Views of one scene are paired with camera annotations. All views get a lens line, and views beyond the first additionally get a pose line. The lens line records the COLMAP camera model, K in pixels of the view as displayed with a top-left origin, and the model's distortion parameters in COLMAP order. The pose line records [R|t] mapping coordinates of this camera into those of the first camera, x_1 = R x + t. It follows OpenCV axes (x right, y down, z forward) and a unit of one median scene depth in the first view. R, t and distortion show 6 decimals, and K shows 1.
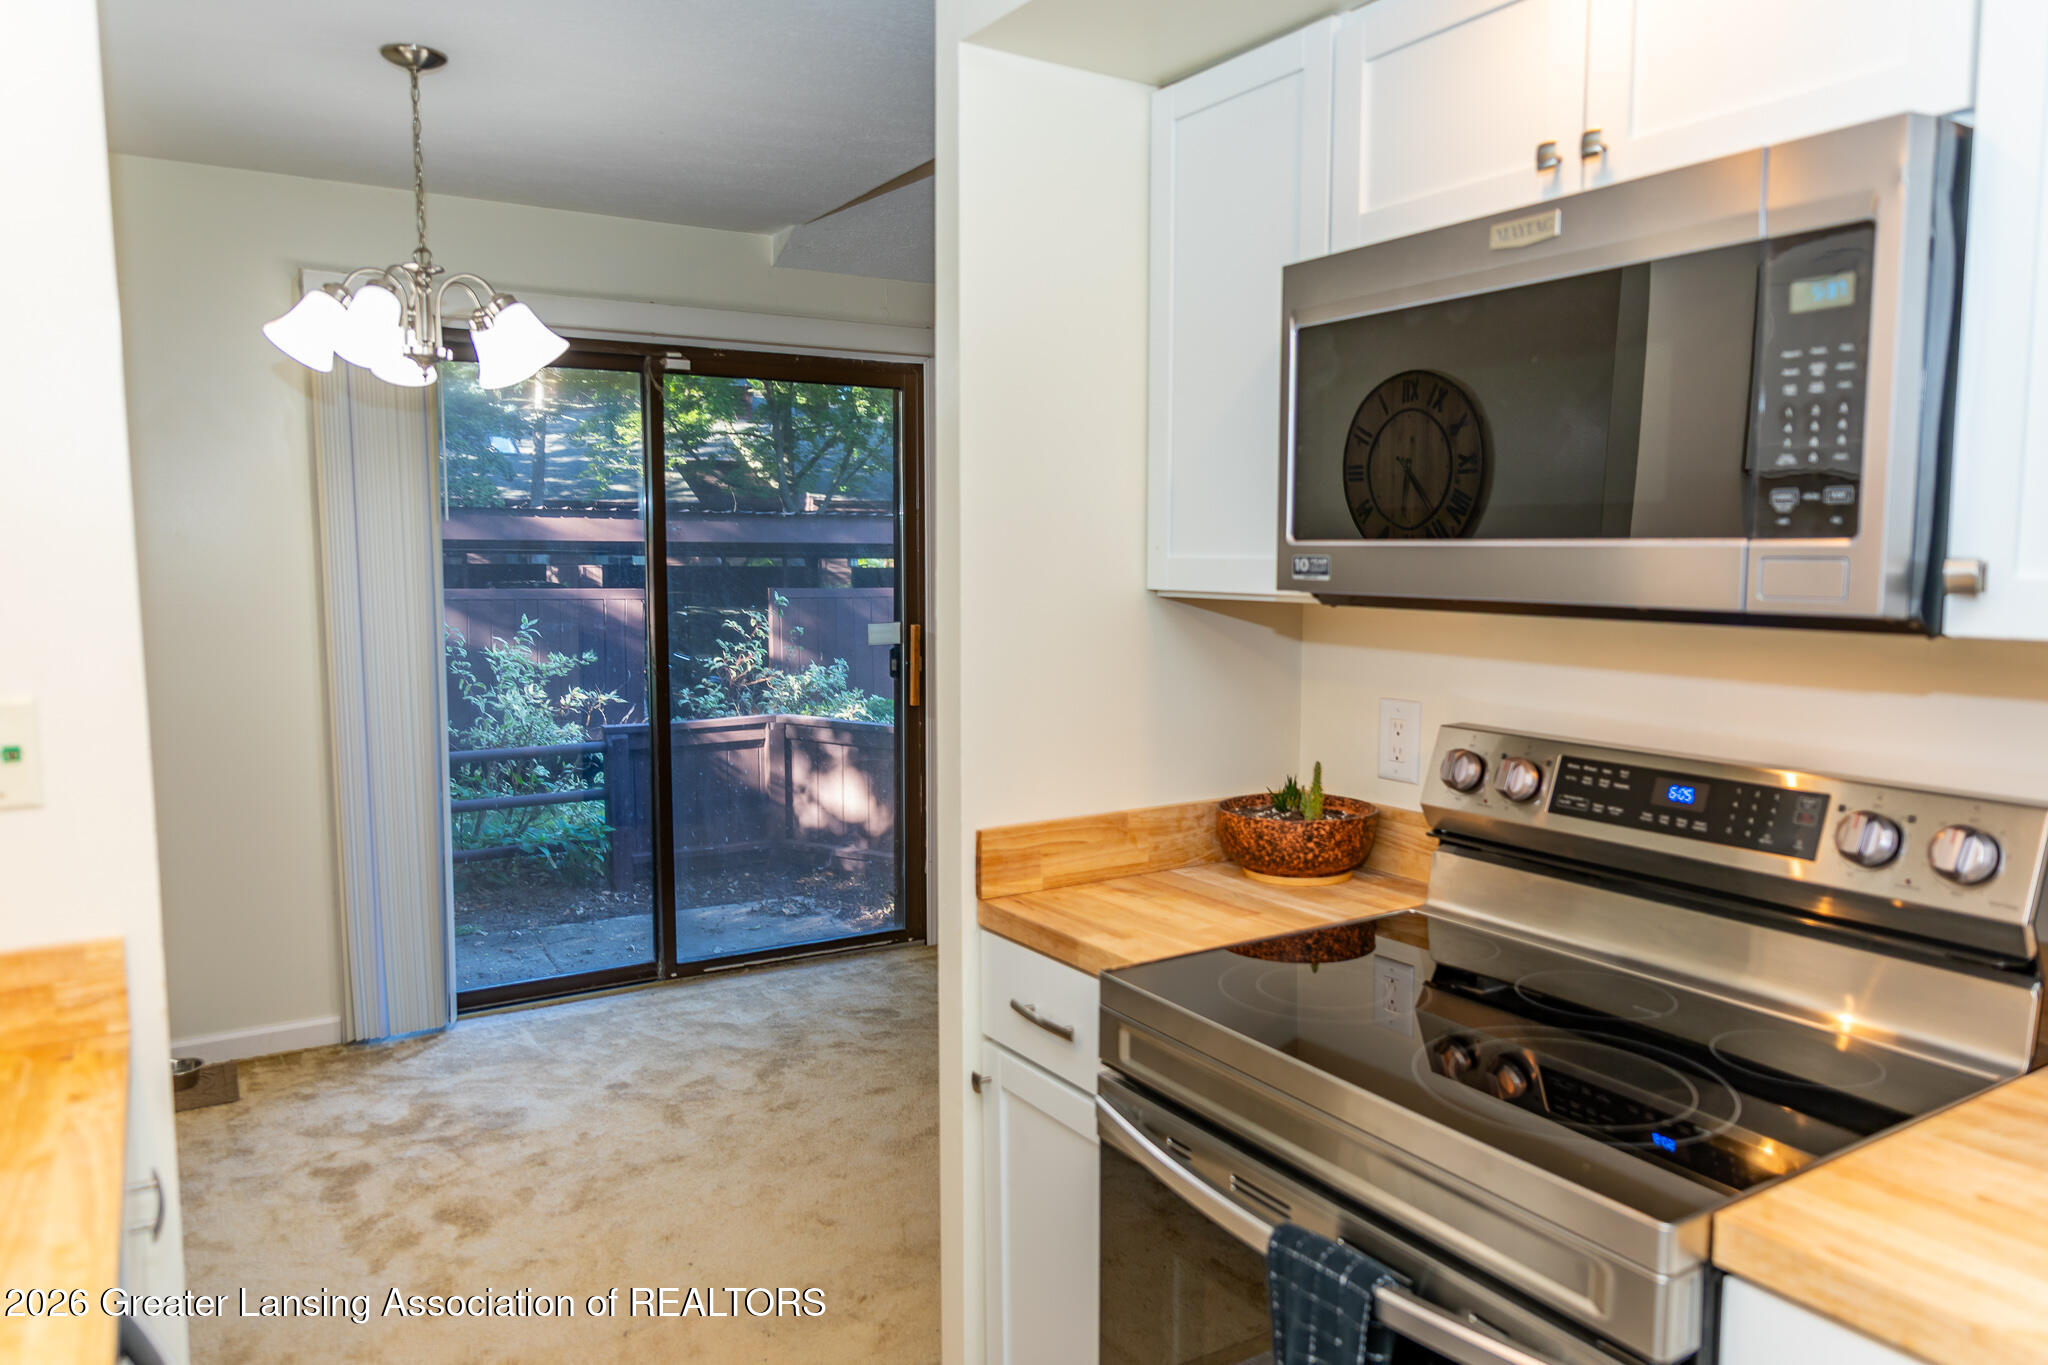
lens RADIAL K [[1401.0, 0, 1024.0], [0, 1401.0, 682.5], [0, 0, 1]] dist [0.001226, -0.002940]
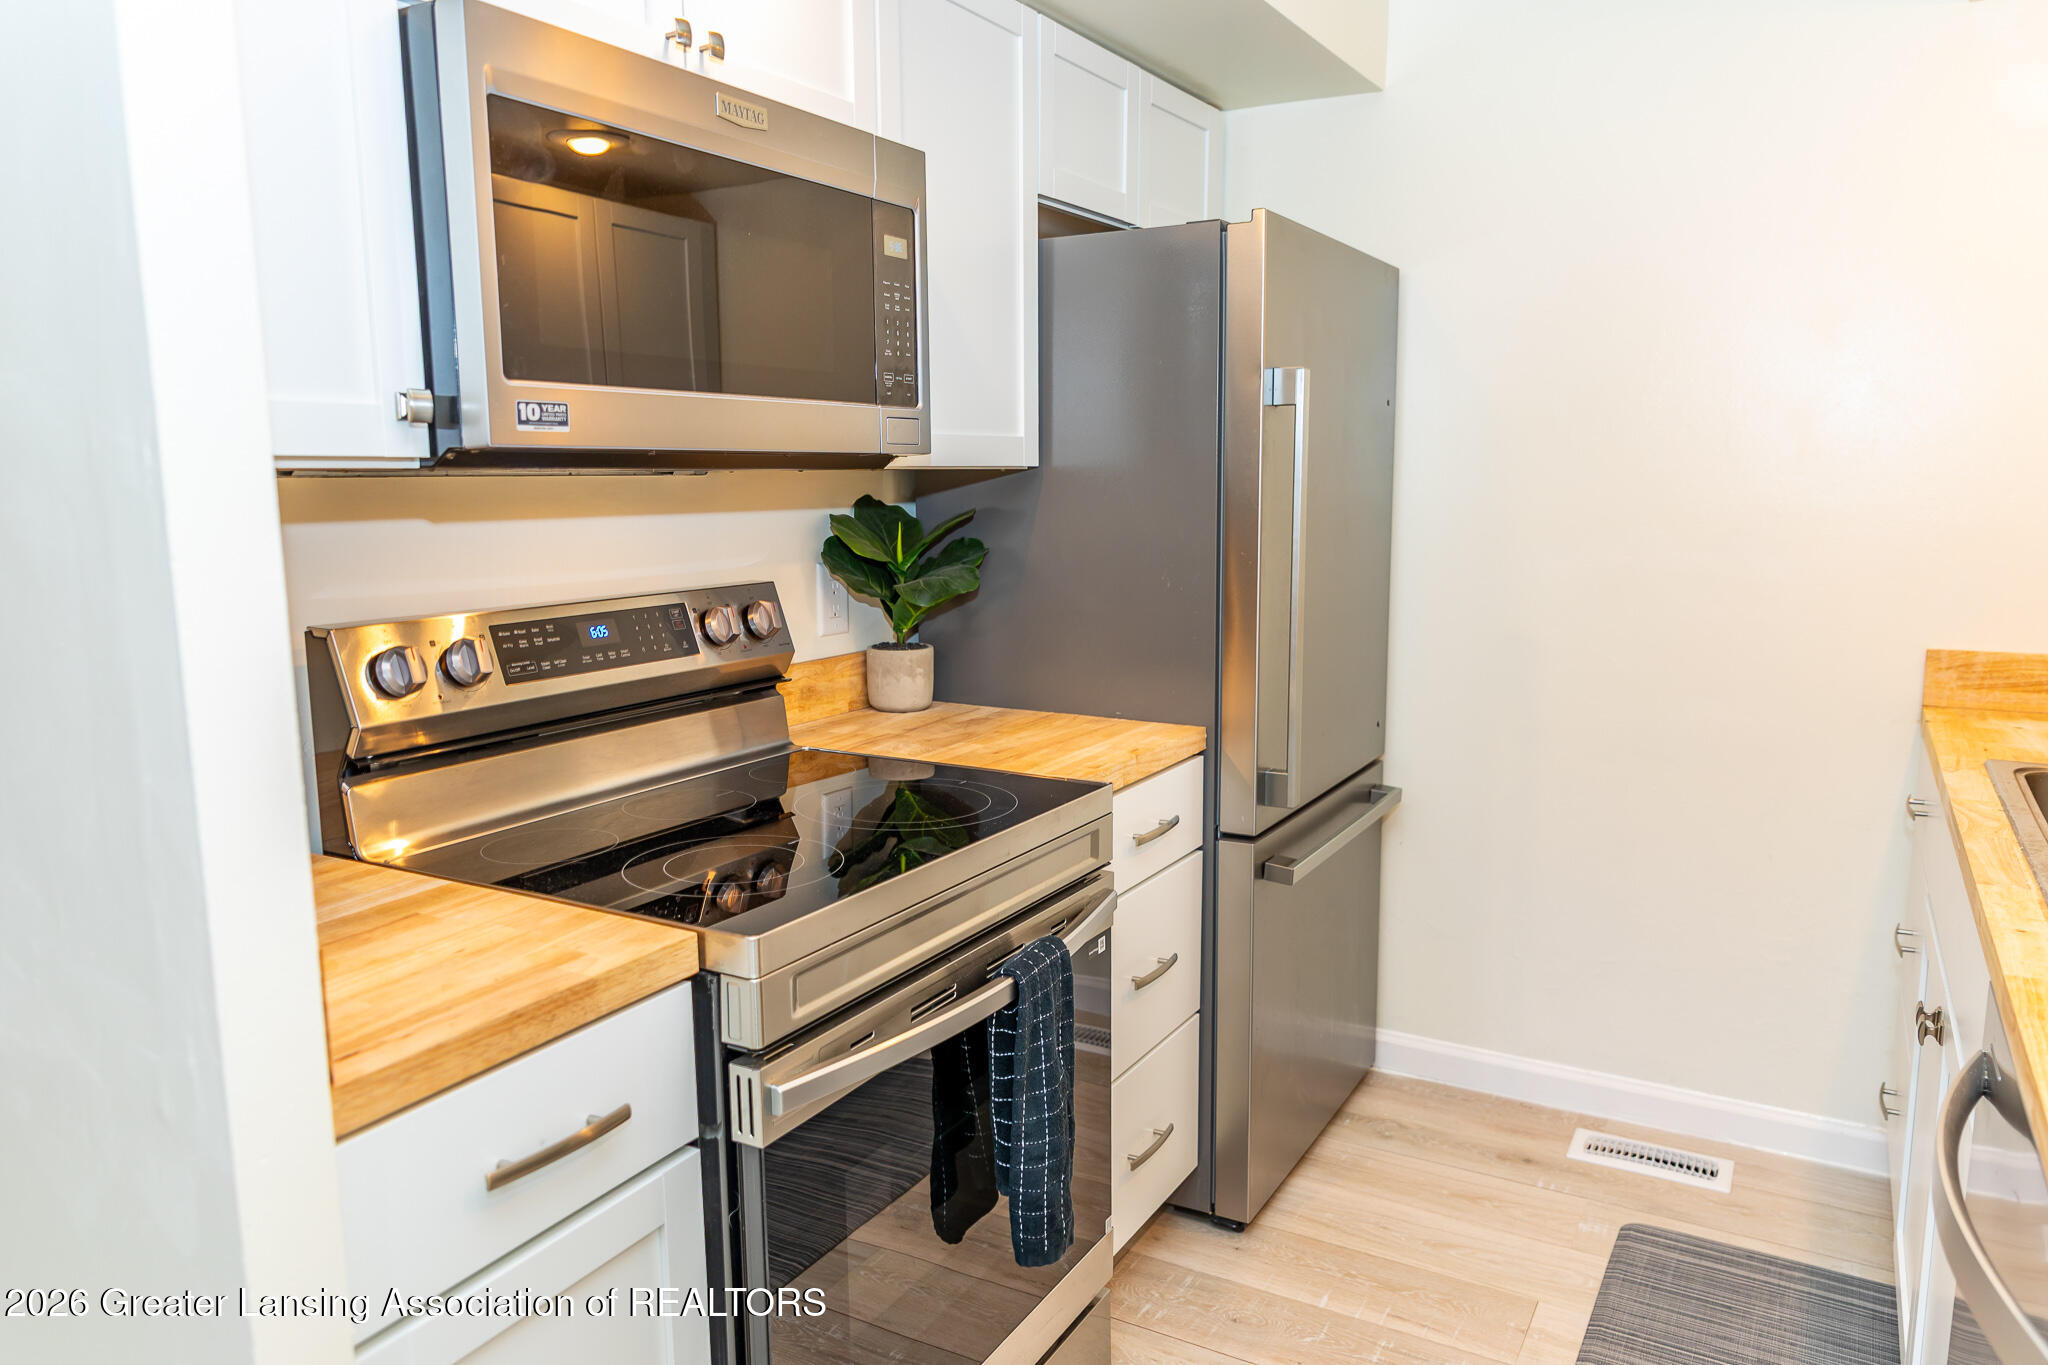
lens RADIAL K [[1401.0, 0, 1024.0], [0, 1401.0, 682.5], [0, 0, 1]] dist [0.001226, -0.002940]
pose [[-0.472161, -0.127963, 0.872175, -0.678621], [0.091249, 0.976998, 0.192741, -0.066365], [-0.876777, 0.170590, -0.449624, 1.214424]]
